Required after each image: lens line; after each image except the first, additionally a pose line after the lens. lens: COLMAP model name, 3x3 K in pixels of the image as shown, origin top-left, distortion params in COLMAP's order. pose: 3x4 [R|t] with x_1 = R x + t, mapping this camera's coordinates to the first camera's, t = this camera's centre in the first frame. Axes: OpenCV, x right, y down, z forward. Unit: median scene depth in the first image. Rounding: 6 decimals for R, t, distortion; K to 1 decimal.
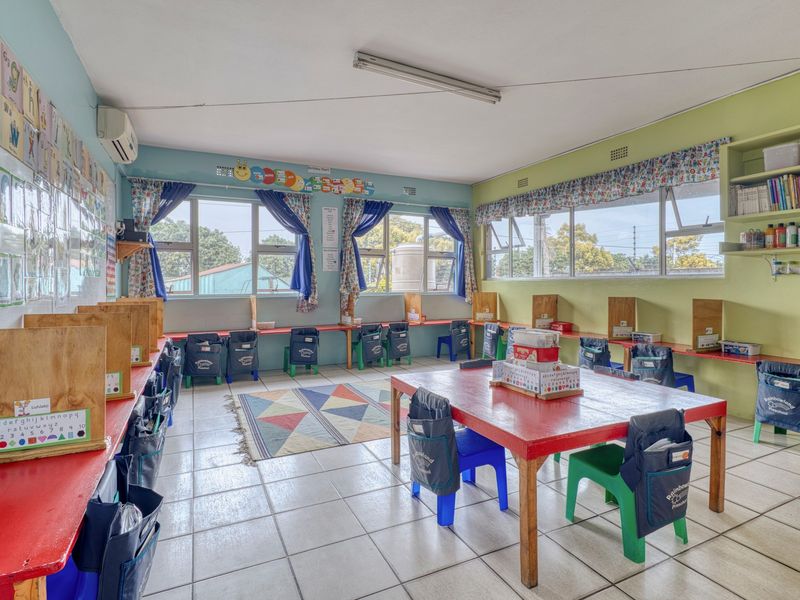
lens RADIAL K [[418.3, 0, 398.1], [0, 418.3, 280.7], [0, 0, 1]] dist [-0.002235, -0.000055]
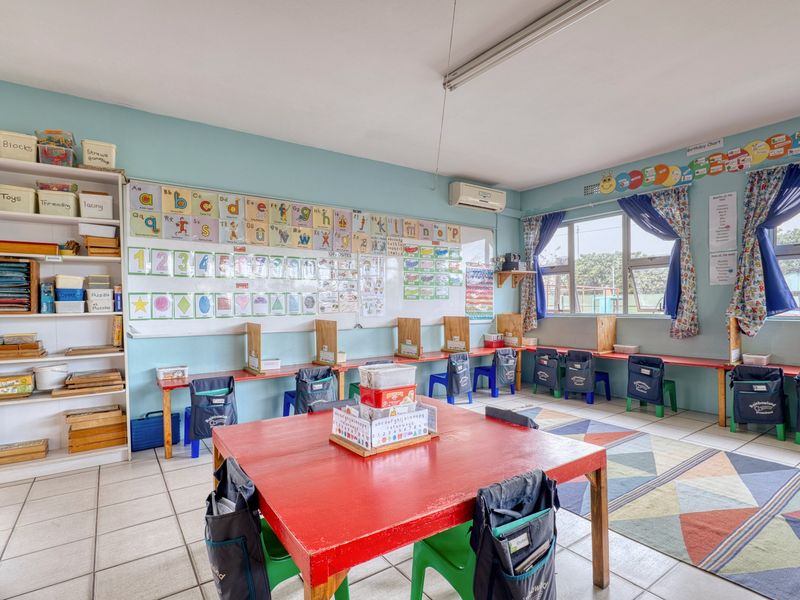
lens RADIAL K [[423.2, 0, 401.2], [0, 423.2, 312.7], [0, 0, 1]] dist [-0.005309, 0.000657]
pose [[0.167317, 0.020777, -0.985684, 0.483562], [0.013616, 0.999634, 0.023382, 0.000385], [0.985809, -0.017333, 0.166973, 0.368044]]
